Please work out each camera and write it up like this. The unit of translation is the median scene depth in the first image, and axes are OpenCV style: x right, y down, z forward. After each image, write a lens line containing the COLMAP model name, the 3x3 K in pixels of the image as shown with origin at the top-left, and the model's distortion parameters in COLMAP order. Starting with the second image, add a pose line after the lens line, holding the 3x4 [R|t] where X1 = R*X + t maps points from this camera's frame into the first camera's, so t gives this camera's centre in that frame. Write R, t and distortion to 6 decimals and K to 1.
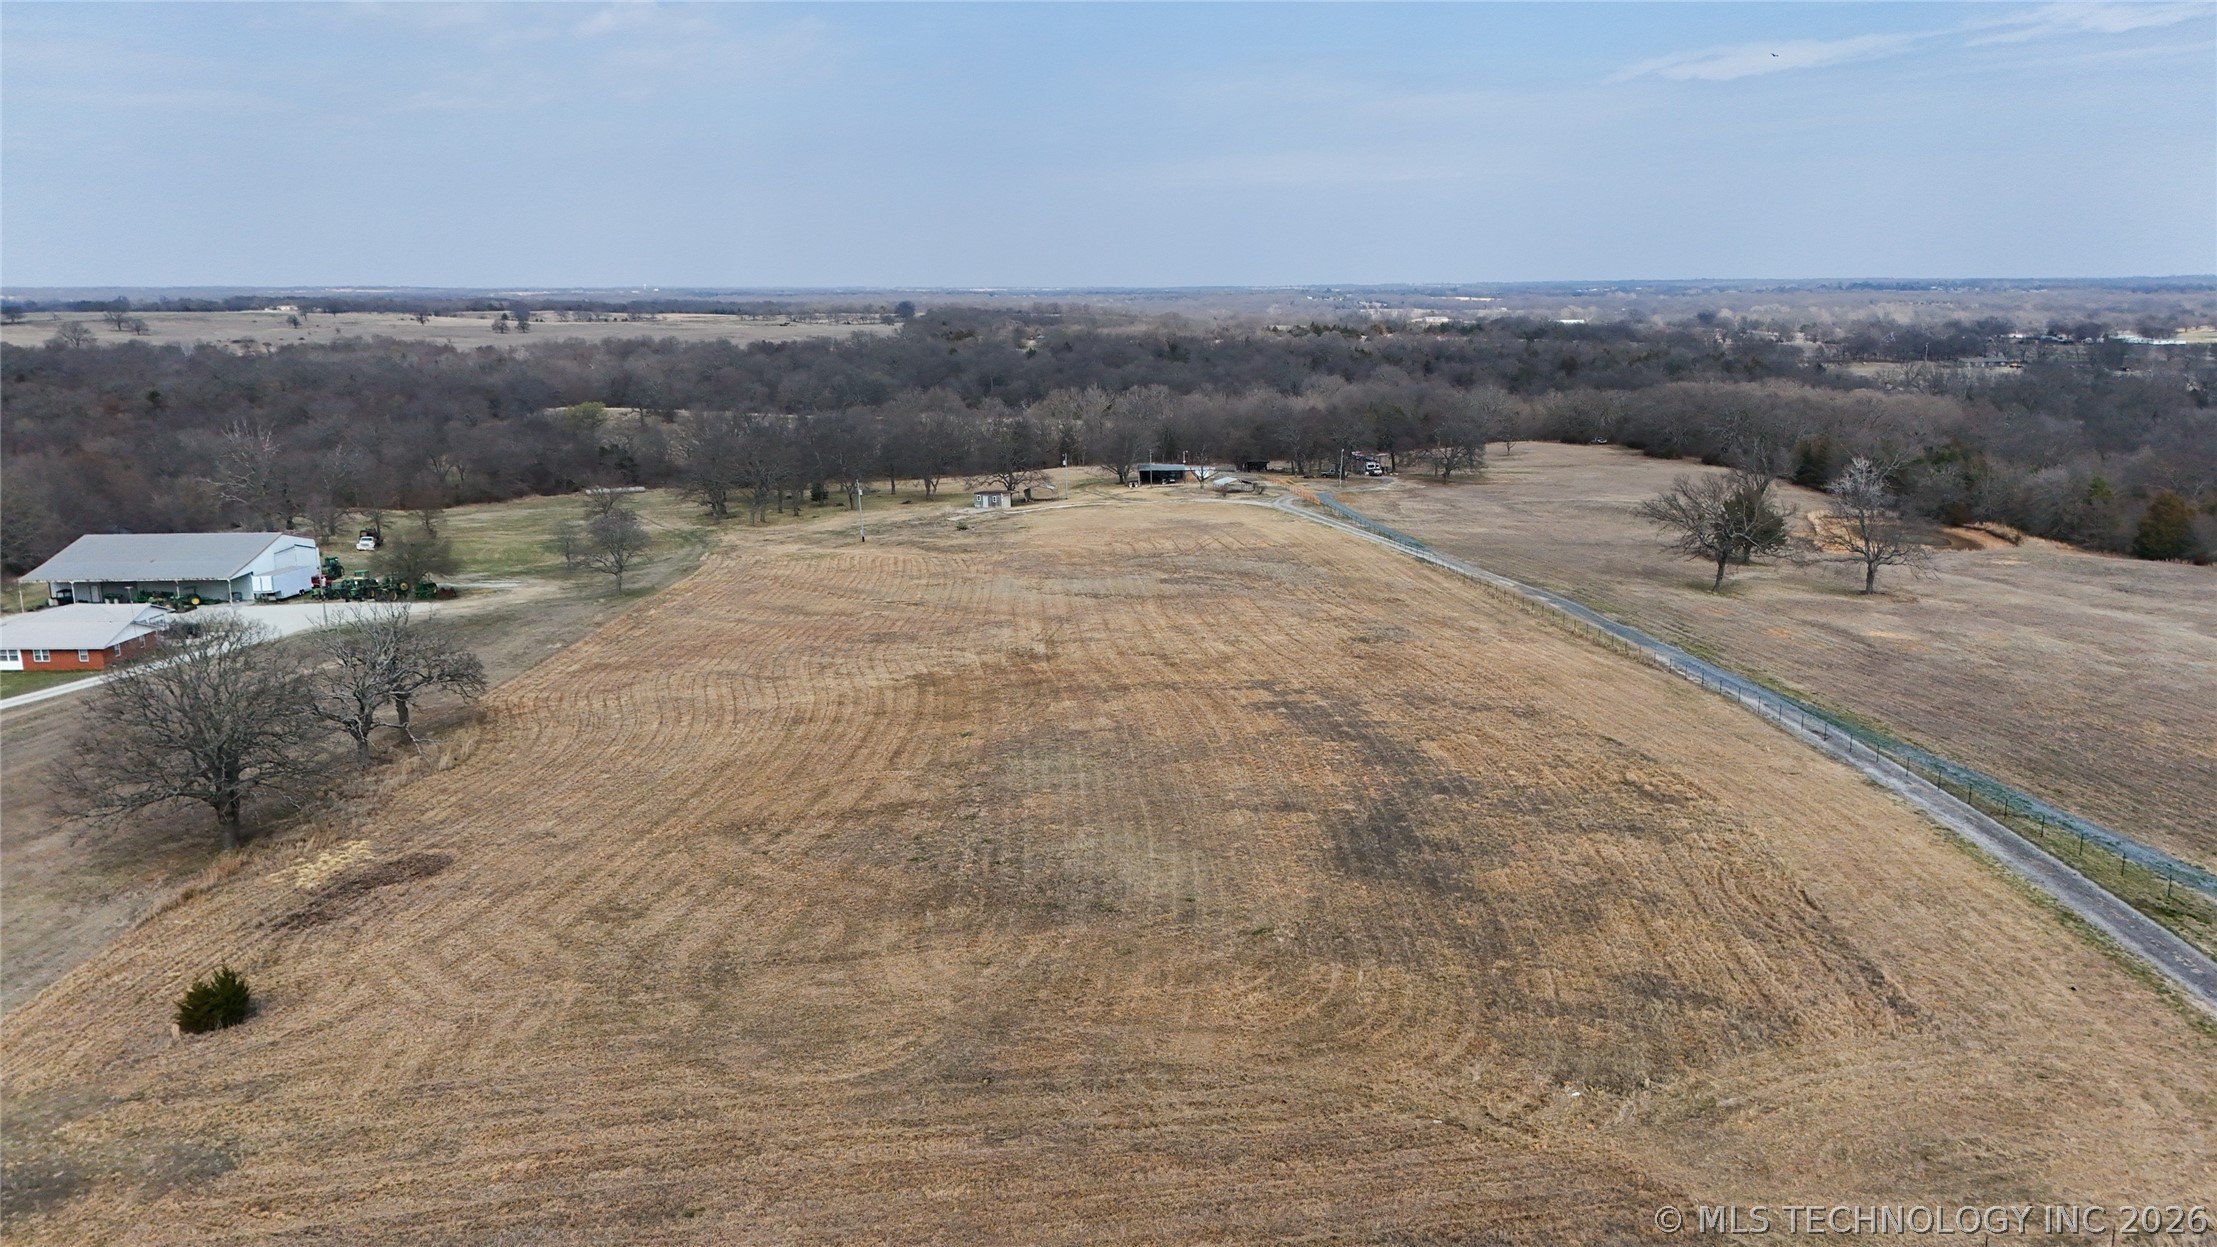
lens RADIAL K [[1634.8, 0, 1112.5], [0, 1634.8, 617.6], [0, 0, 1]] dist [0.052069, -0.035463]
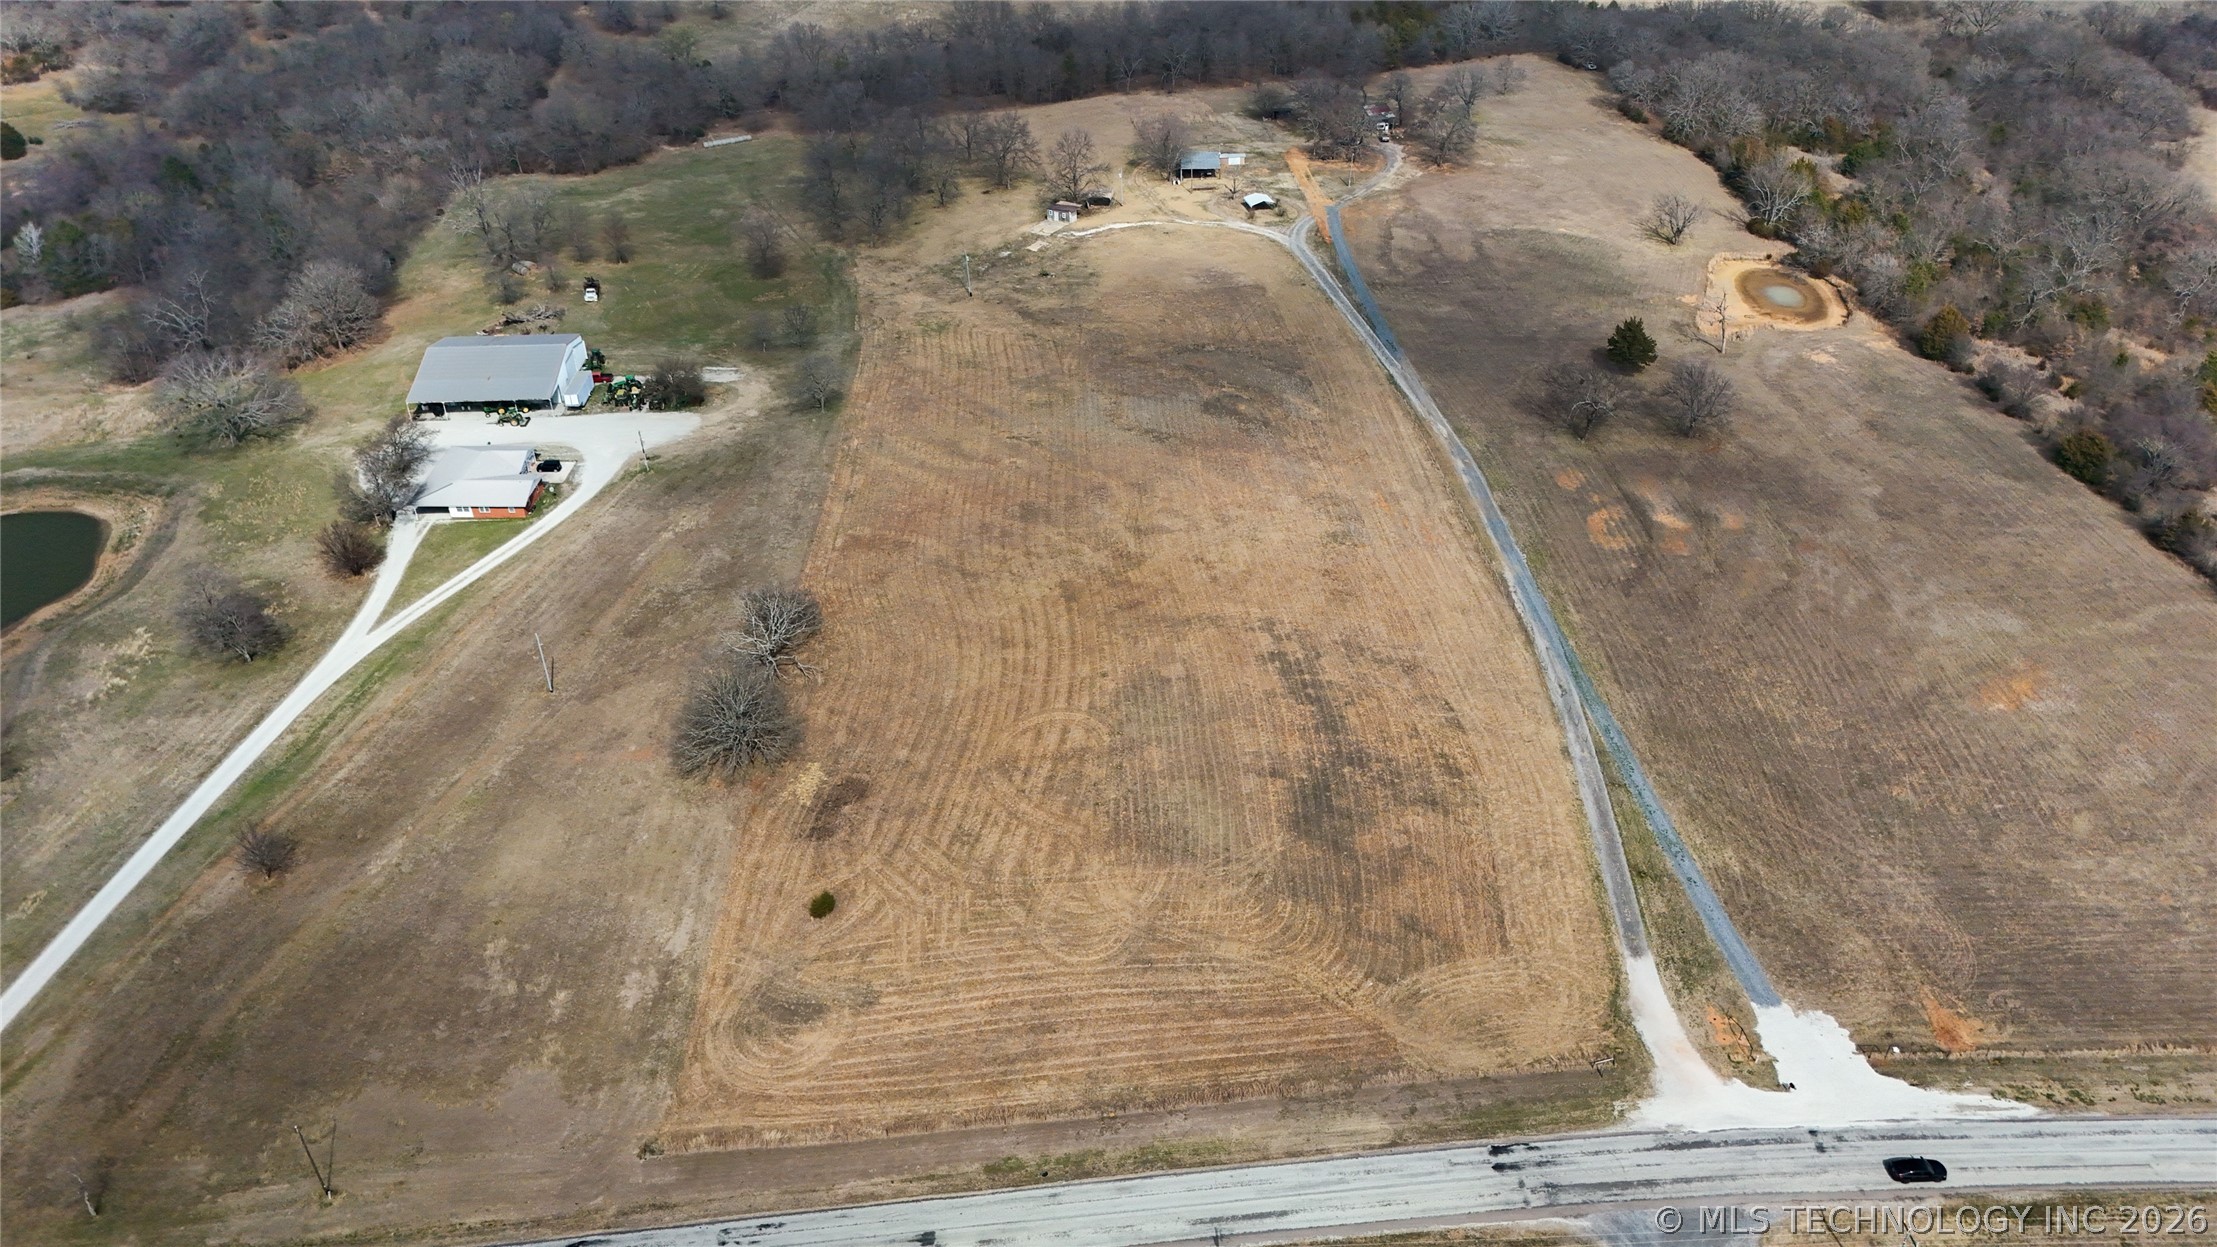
lens RADIAL K [[1632.8, 0, 1112.8], [0, 1632.8, 620.7], [0, 0, 1]] dist [0.080617, -0.098126]
pose [[0.999950, -0.000072, -0.010020, -0.081009], [0.003880, 0.924759, 0.380533, -0.891138], [0.009239, -0.380553, 0.924713, -0.880639]]
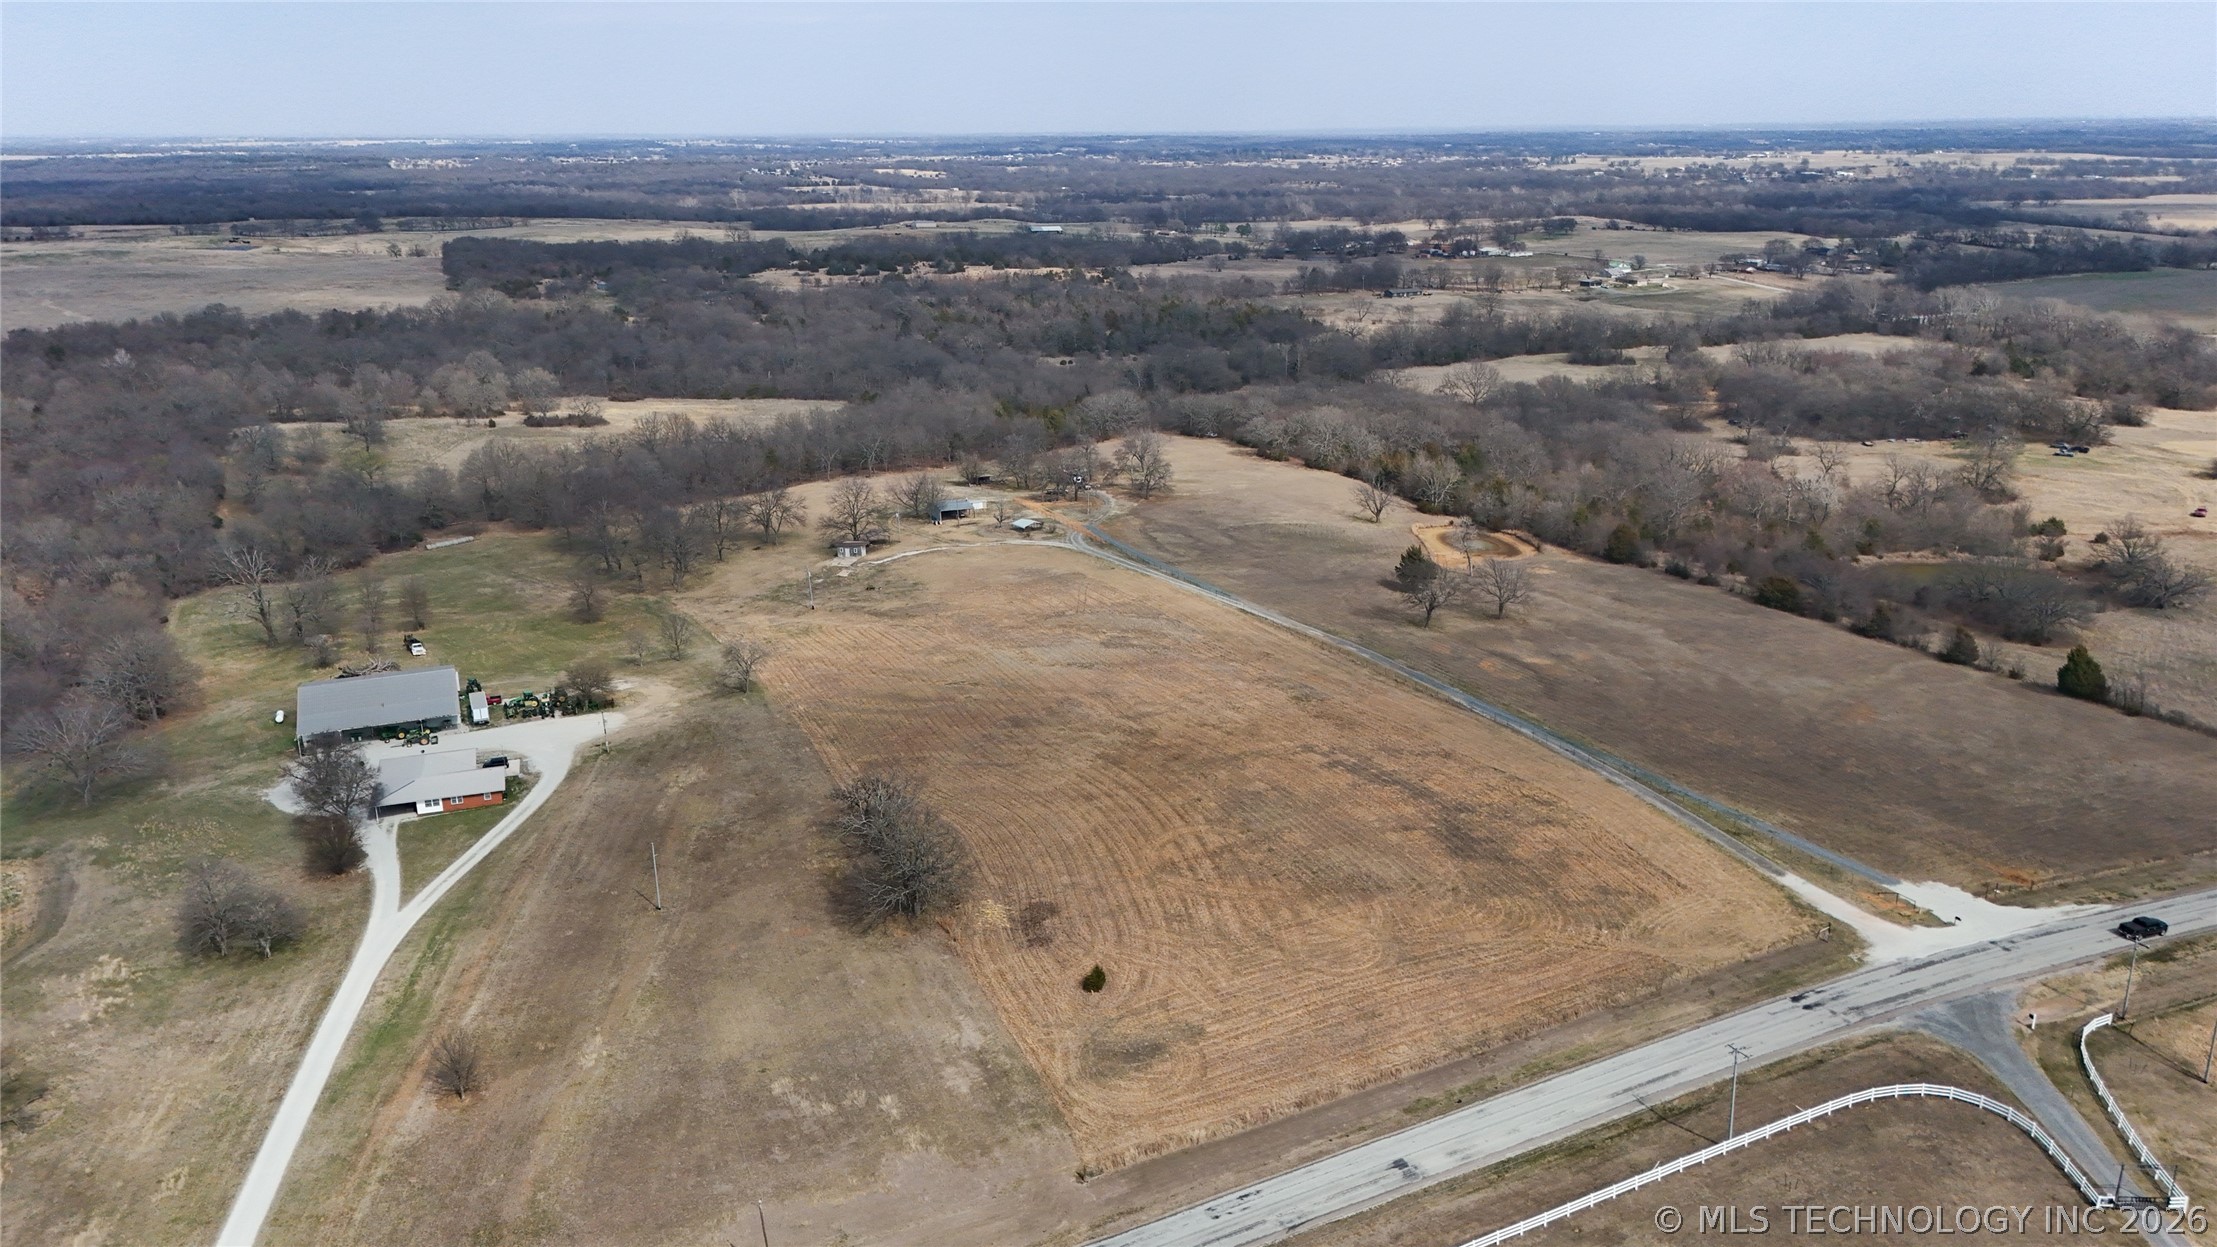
lens RADIAL K [[1627.6, 0, 1112.3], [0, 1627.6, 630.2], [0, 0, 1]] dist [0.081276, -0.082123]
pose [[0.940185, -0.103324, 0.324617, -1.066904], [0.071613, 0.991547, 0.108192, -0.469042], [-0.333052, -0.078474, 0.939637, -1.081755]]
